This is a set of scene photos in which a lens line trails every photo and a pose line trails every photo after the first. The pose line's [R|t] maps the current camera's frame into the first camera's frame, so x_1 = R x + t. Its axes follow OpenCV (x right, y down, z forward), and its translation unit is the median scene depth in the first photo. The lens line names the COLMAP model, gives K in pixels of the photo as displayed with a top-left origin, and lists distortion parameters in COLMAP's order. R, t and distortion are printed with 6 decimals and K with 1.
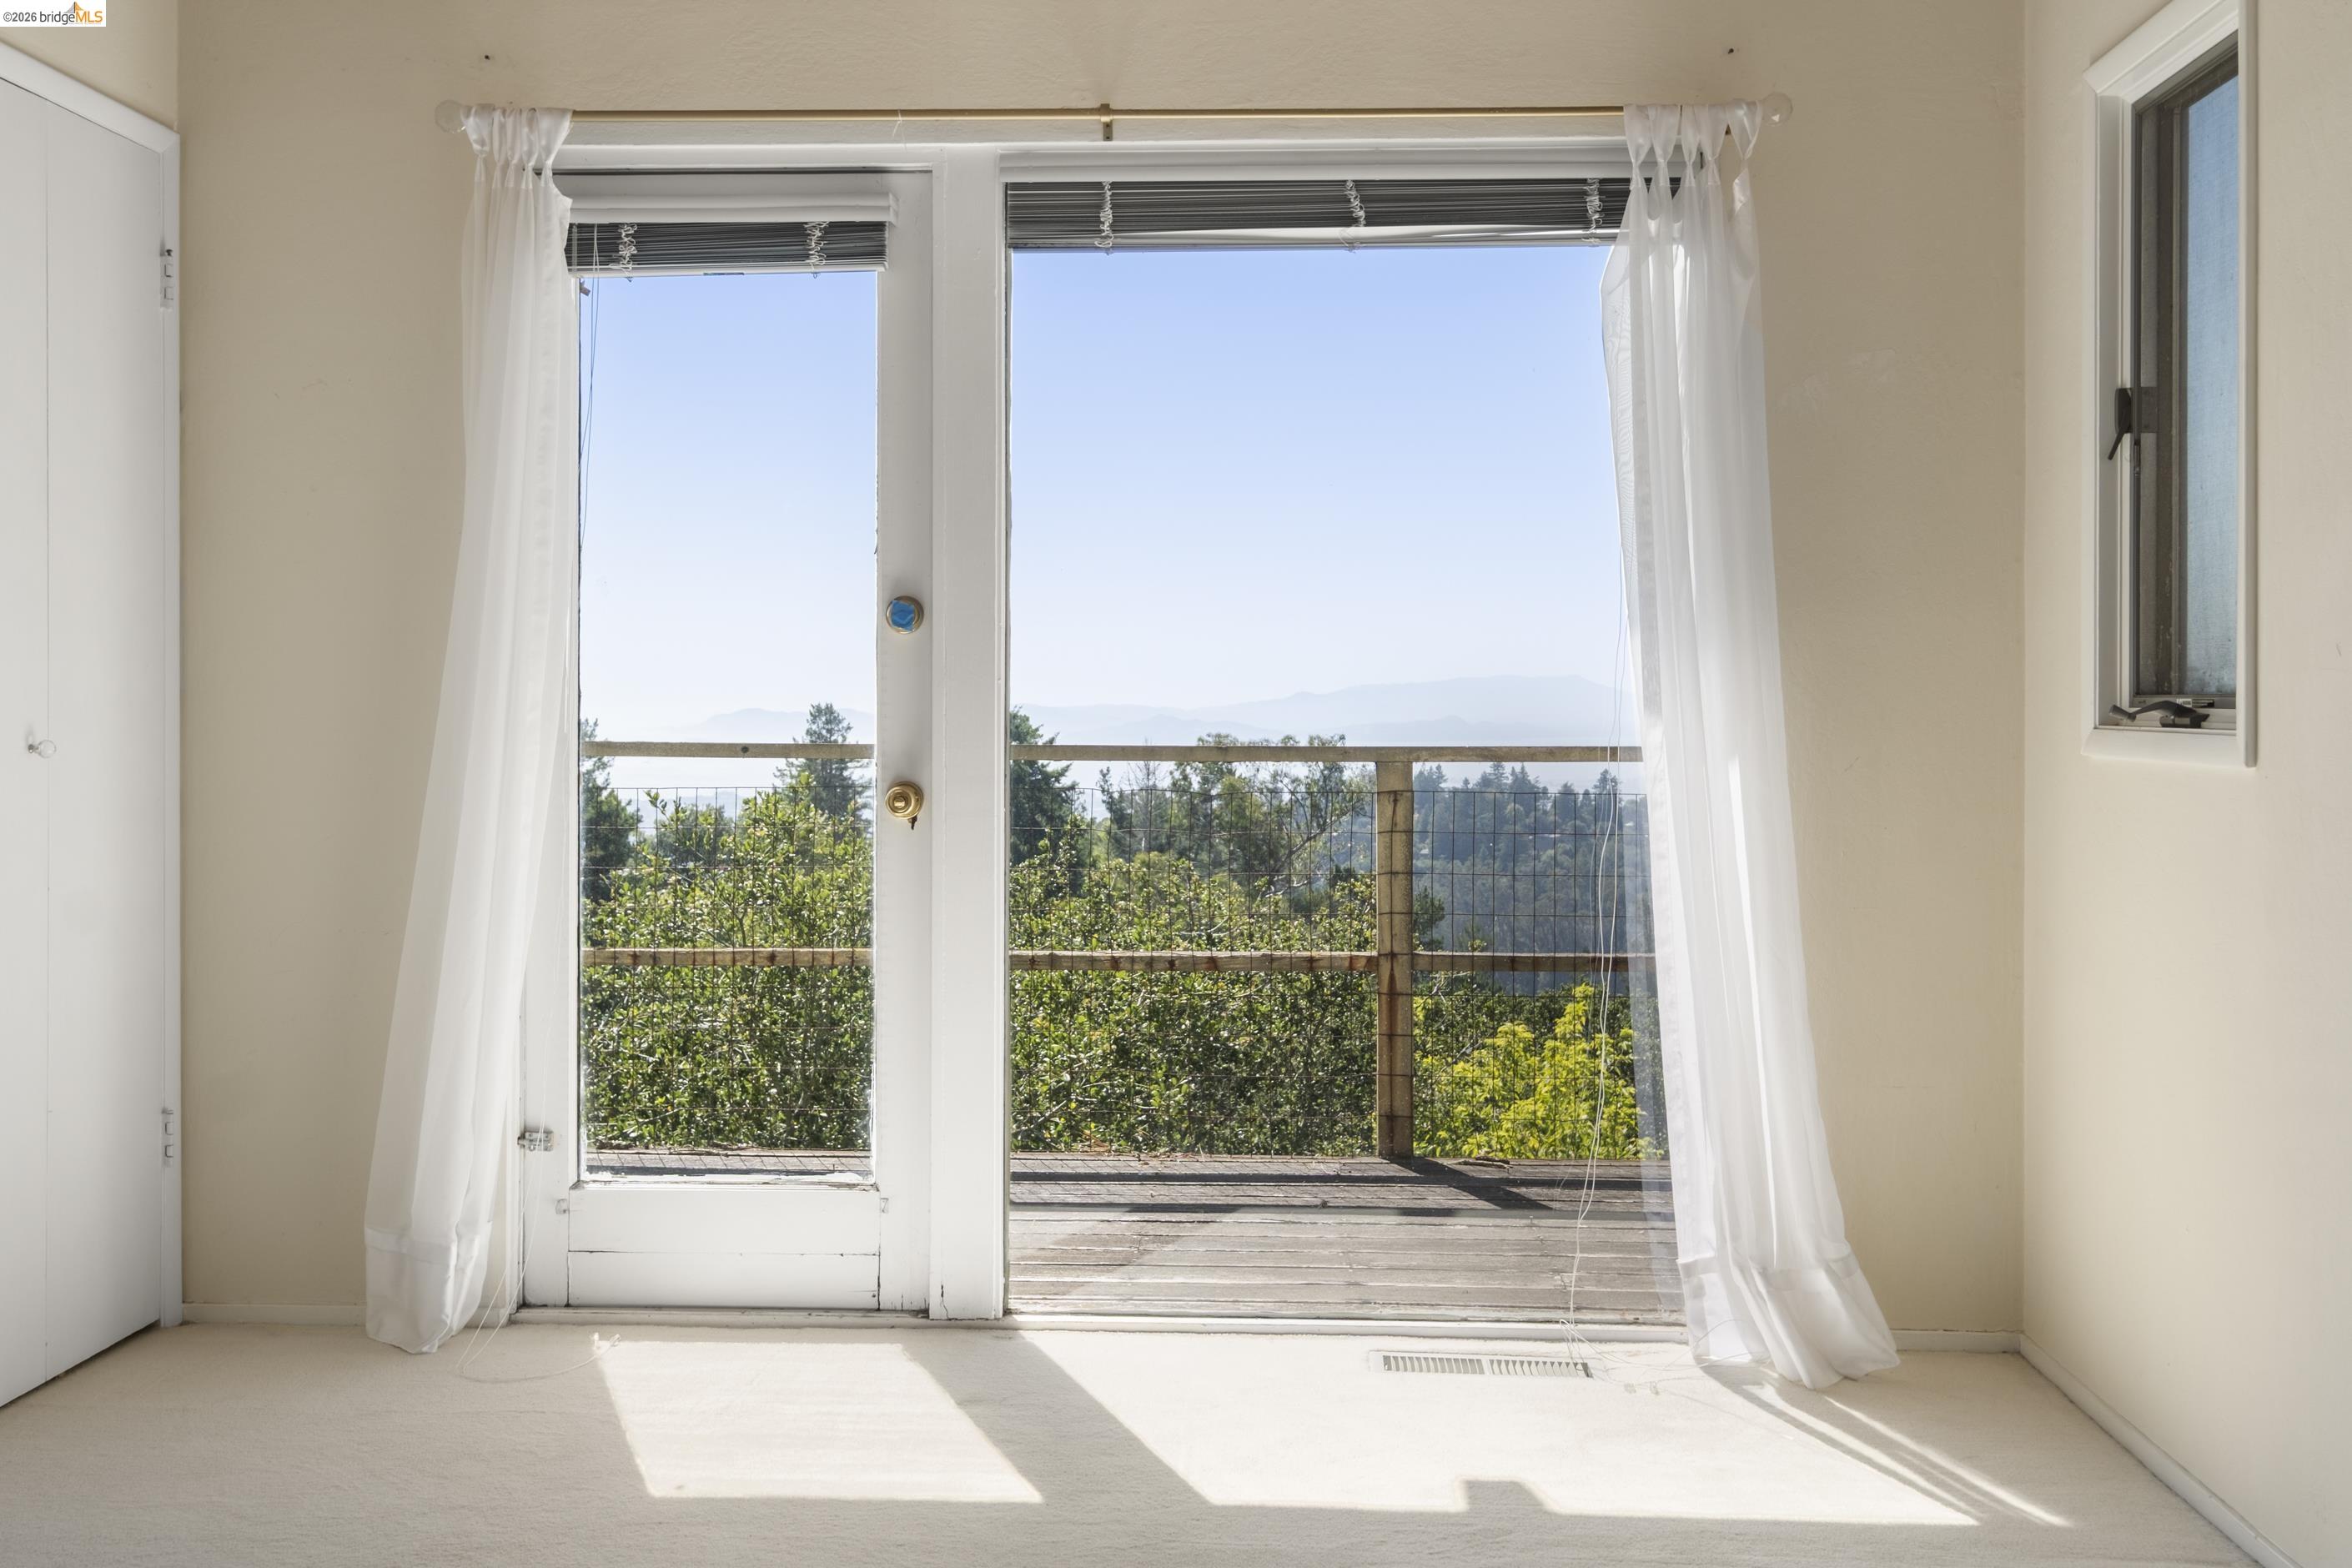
lens RADIAL K [[2412.3, 0, 1189.4], [0, 2412.3, 698.3], [0, 0, 1]] dist [0.009887, 0.019225]
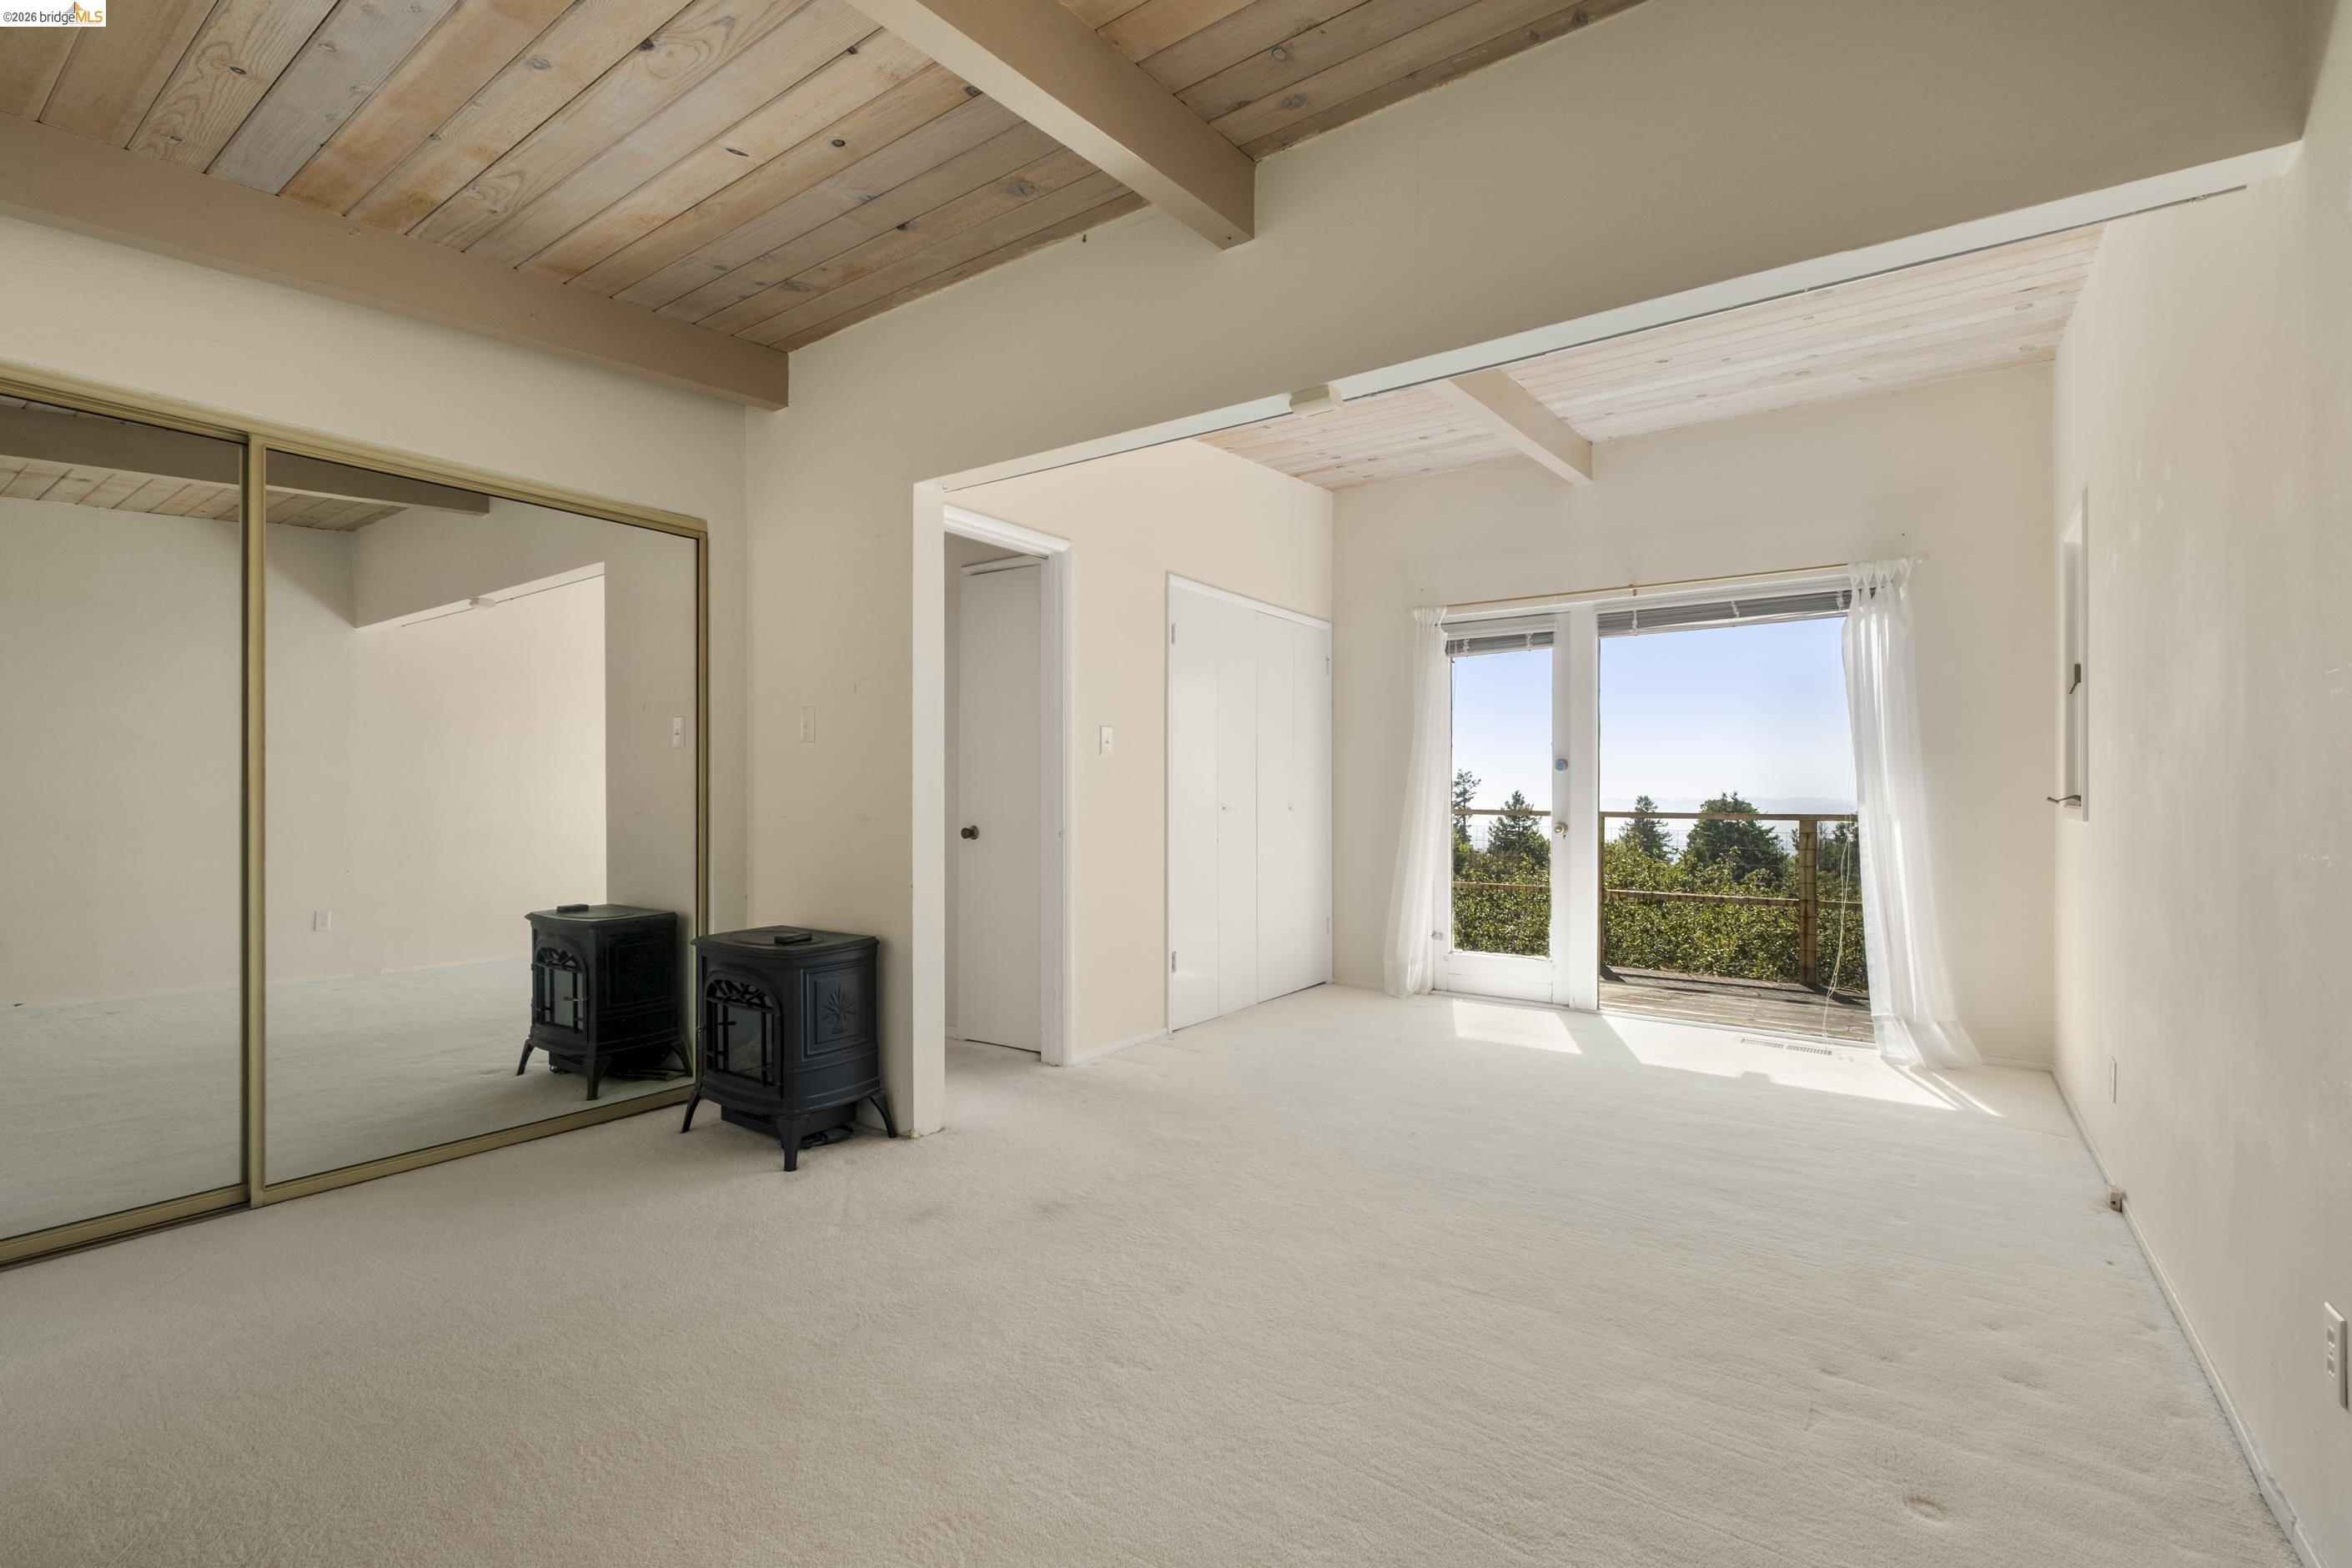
lens RADIAL K [[1033.8, 0, 1174.6], [0, 1033.8, 795.2], [0, 0, 1]] dist [-0.000850, -0.003502]
pose [[0.839397, -0.000088, -0.543518, 0.170891], [0.000887, 0.999999, 0.001207, -0.000620], [0.543518, -0.001495, 0.839396, -0.303292]]
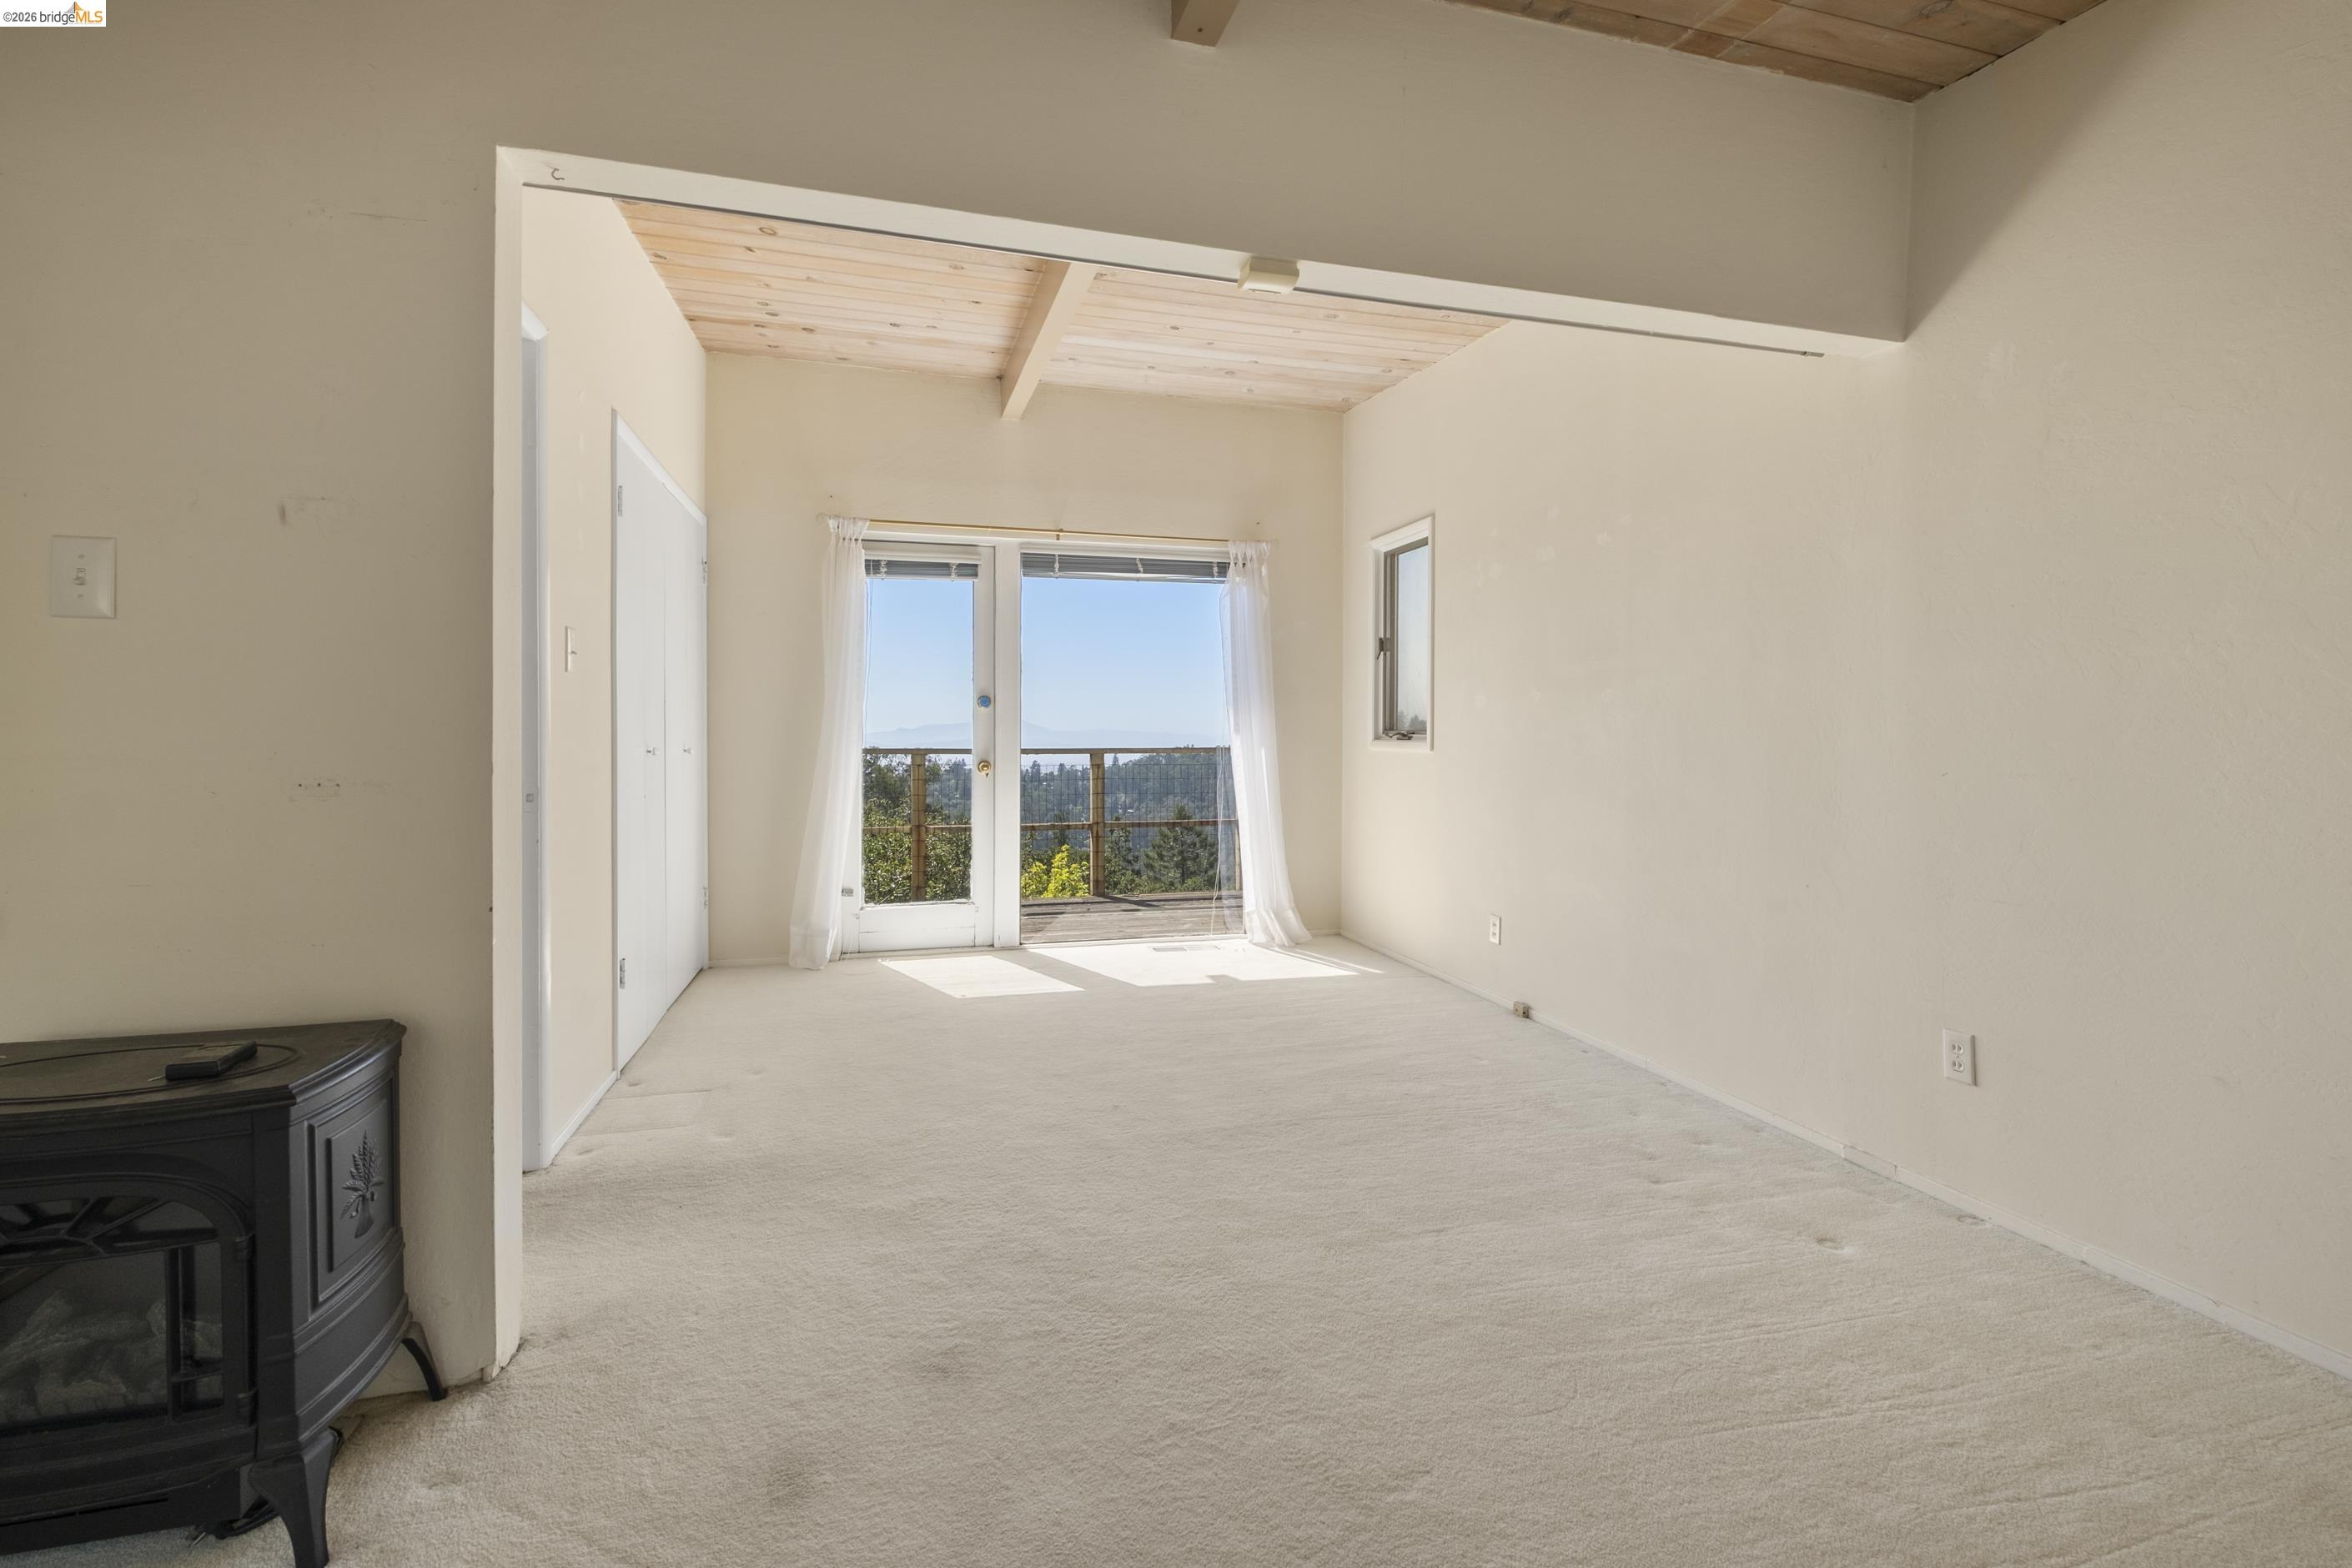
lens RADIAL K [[1029.7, 0, 1192.6], [0, 1029.7, 743.2], [0, 0, 1]] dist [0.006784, -0.007788]
pose [[0.949889, -0.004424, 0.312555, -0.269935], [0.000227, 0.999909, 0.013463, -0.002650], [-0.312587, -0.012718, 0.949804, -0.236033]]
